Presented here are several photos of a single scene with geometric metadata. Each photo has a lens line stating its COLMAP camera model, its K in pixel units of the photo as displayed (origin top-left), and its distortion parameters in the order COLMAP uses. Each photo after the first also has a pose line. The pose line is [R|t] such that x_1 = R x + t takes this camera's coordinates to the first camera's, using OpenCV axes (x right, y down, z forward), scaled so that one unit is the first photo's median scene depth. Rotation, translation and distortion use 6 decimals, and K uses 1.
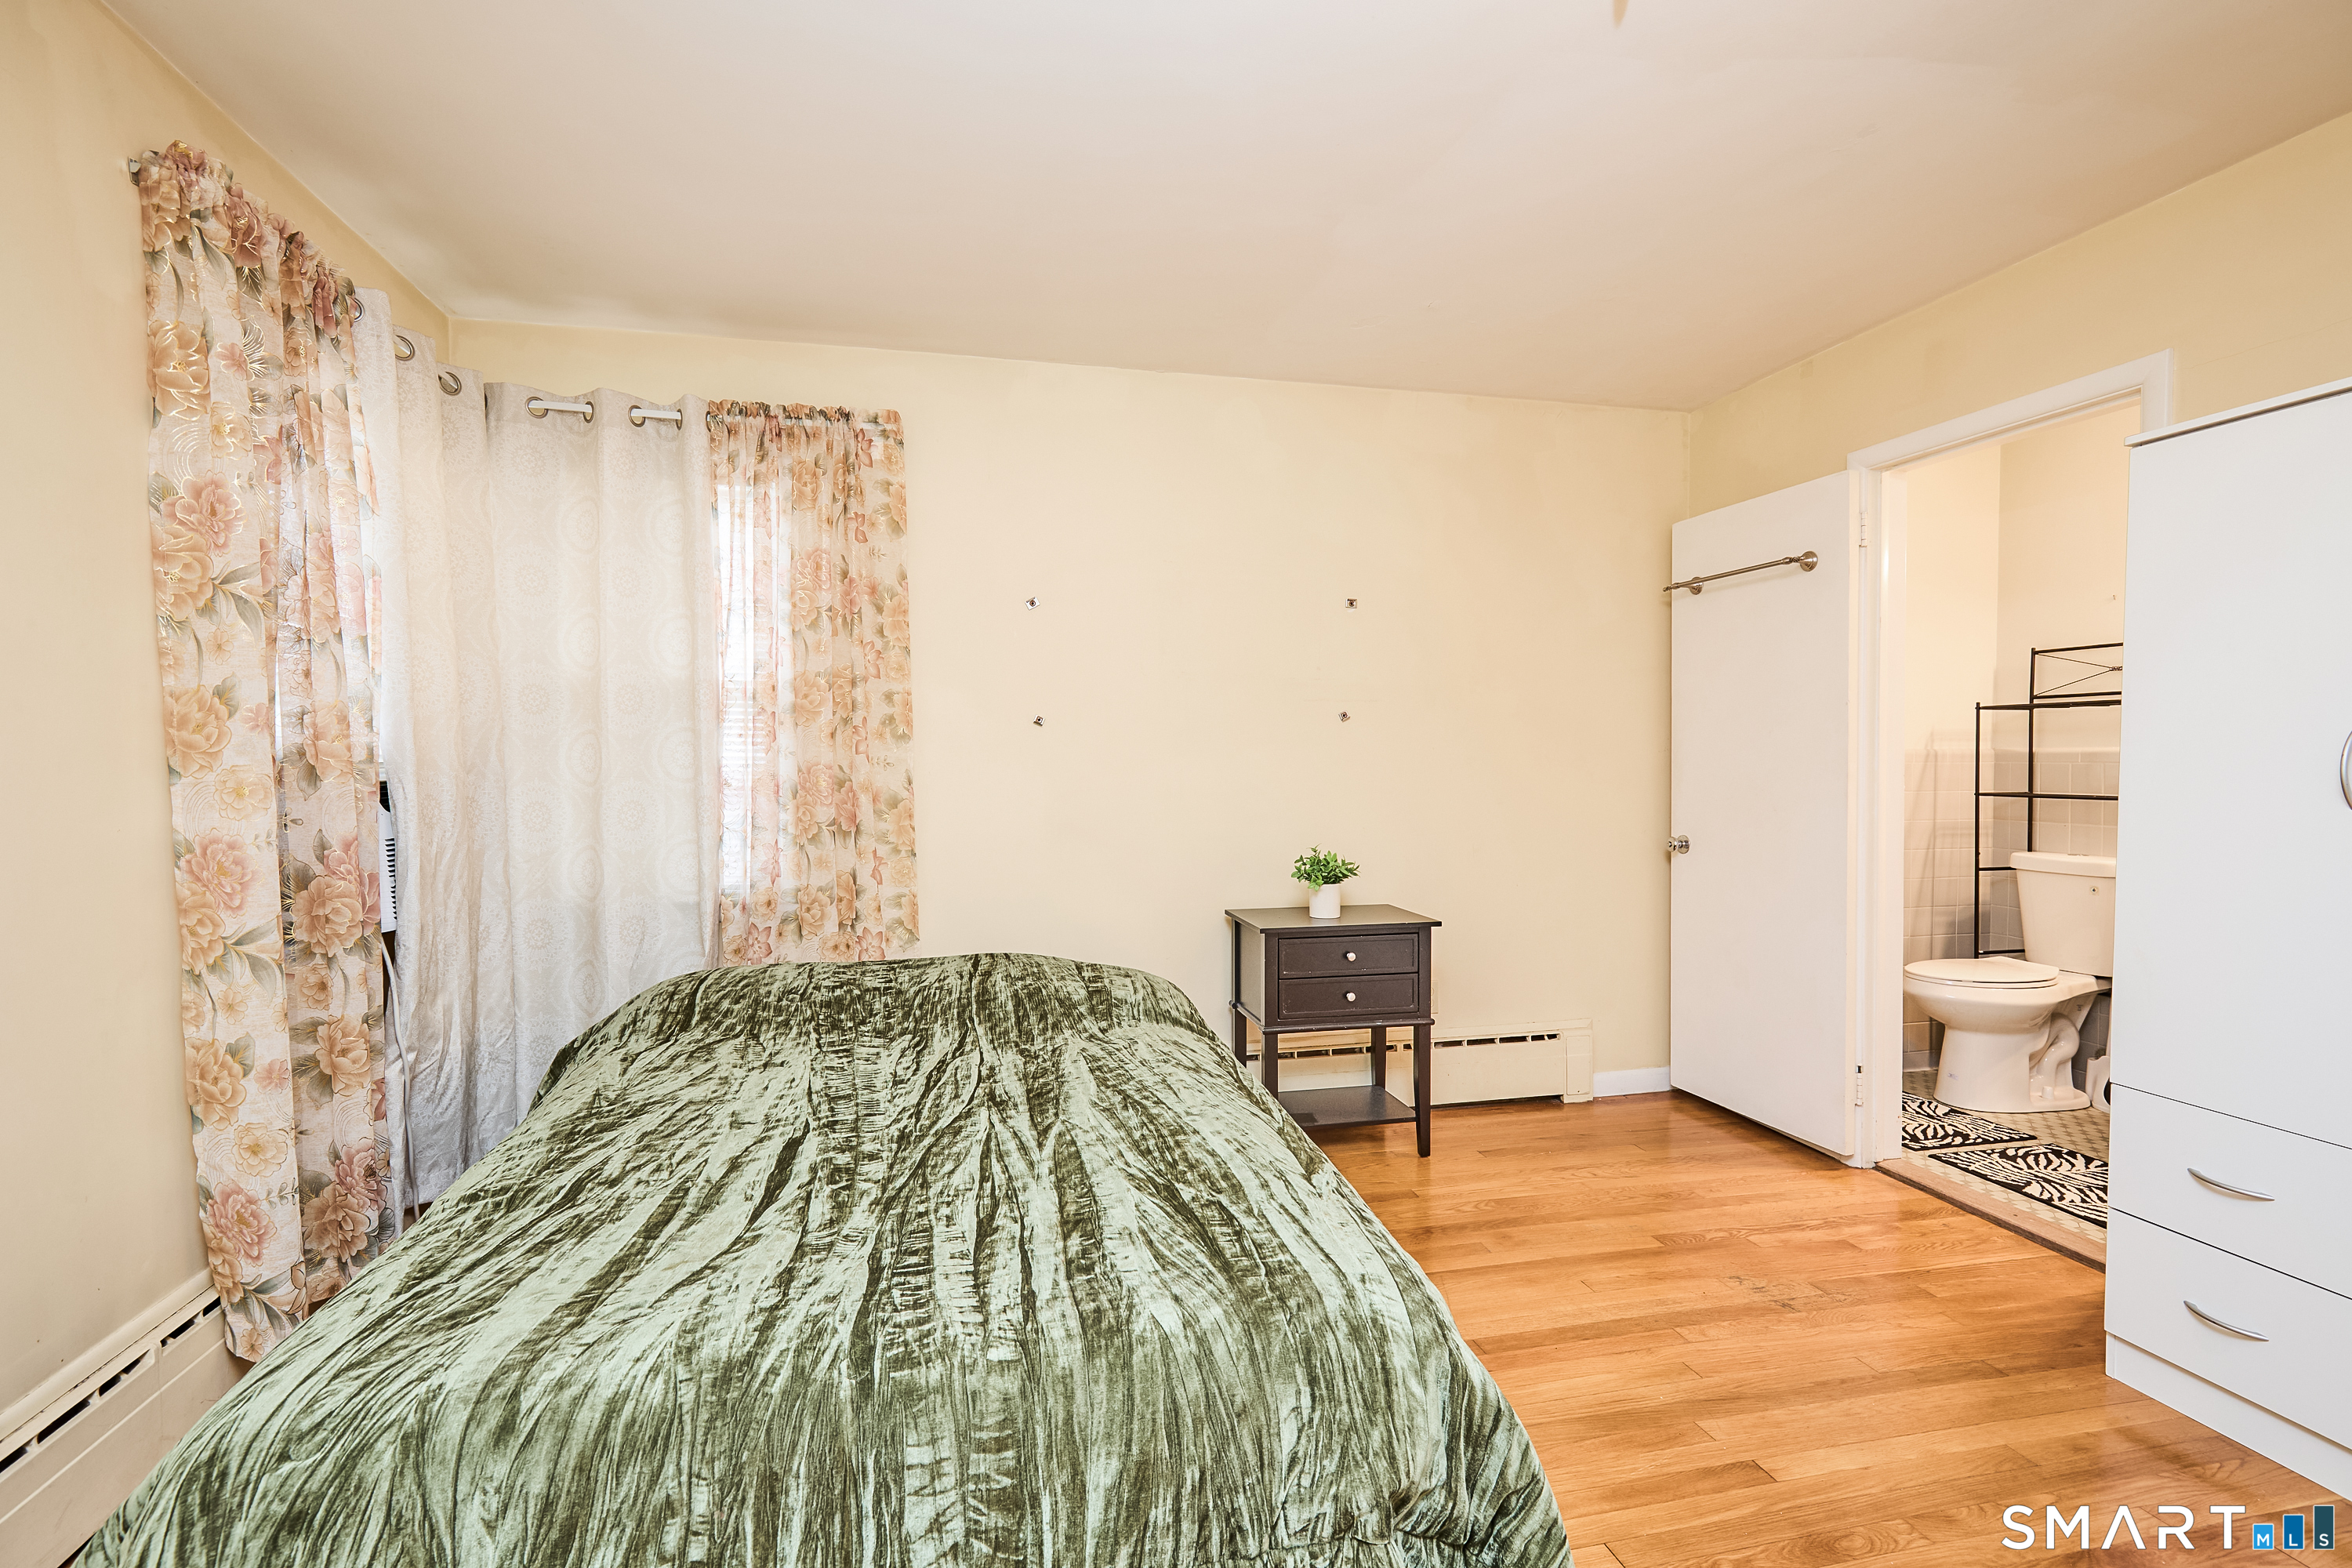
lens RADIAL K [[1078.2, 0, 1176.0], [0, 1078.2, 784.0], [0, 0, 1]] dist [0.000402, 0.000711]
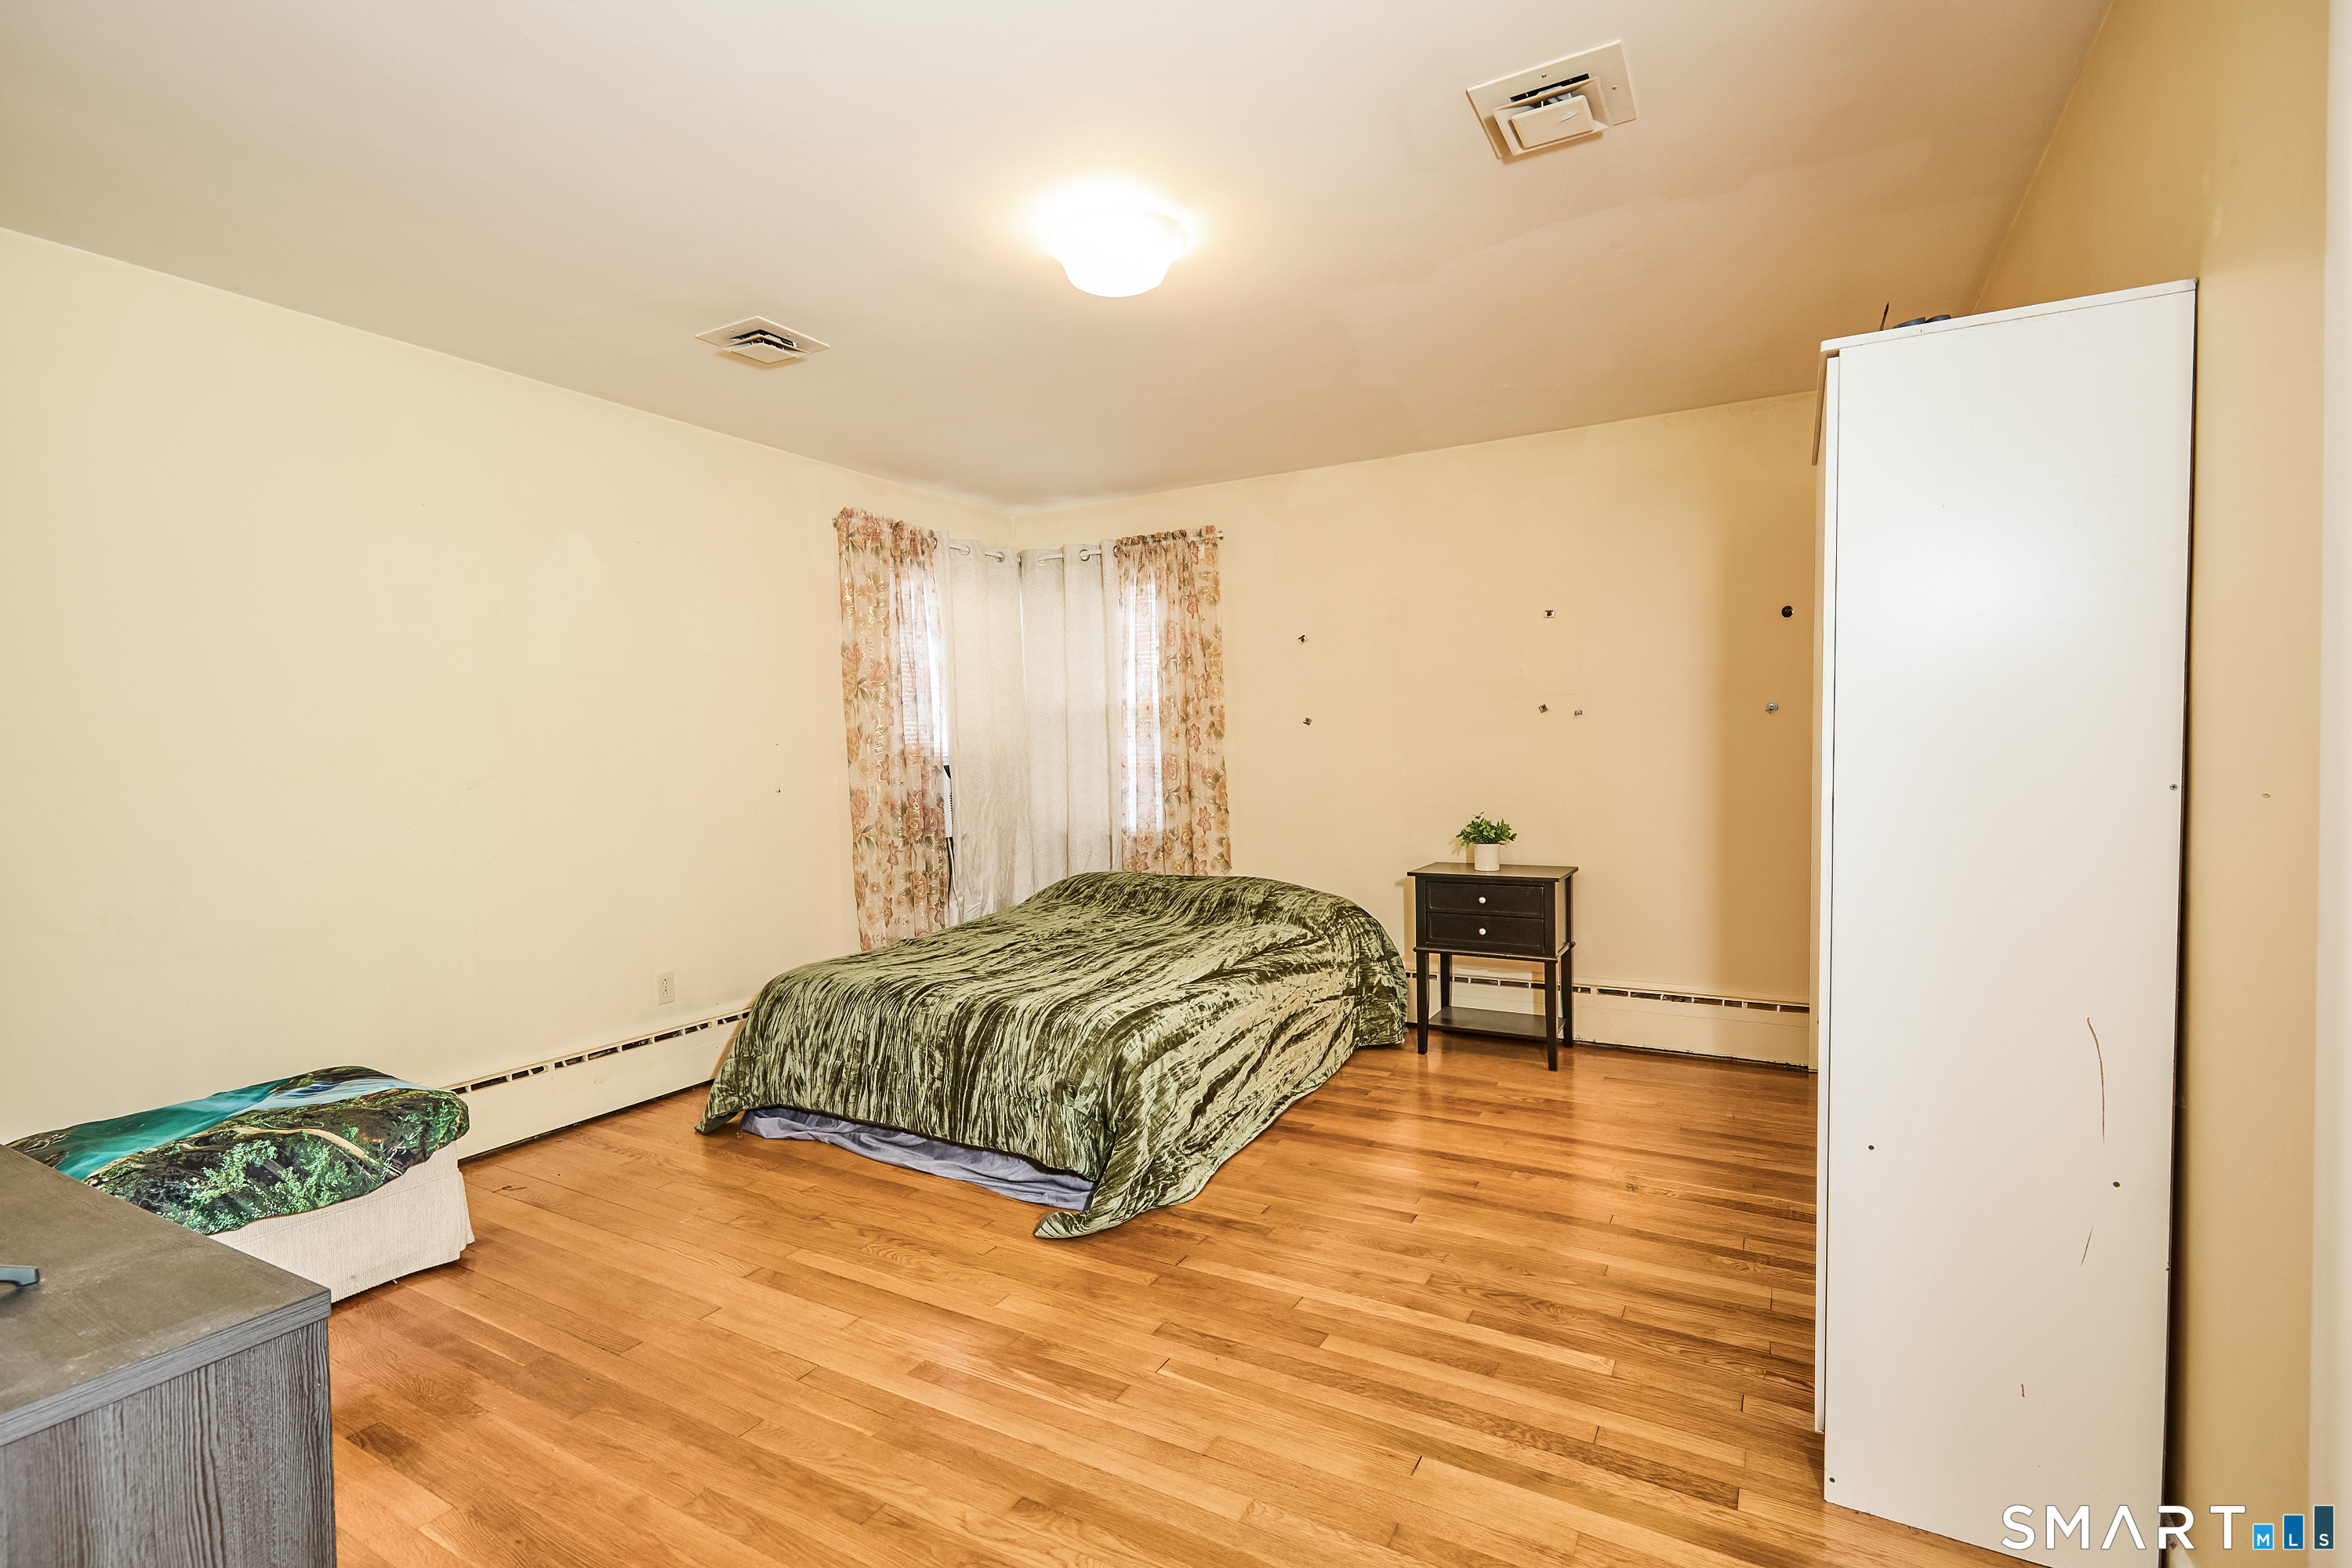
lens RADIAL K [[1078.2, 0, 1176.0], [0, 1078.2, 784.0], [0, 0, 1]] dist [0.000402, 0.000711]
pose [[0.725540, 0.012804, -0.688061, 0.780192], [-0.000682, 0.999840, 0.017886, -0.001925], [0.688180, -0.012508, 0.725432, -0.164472]]
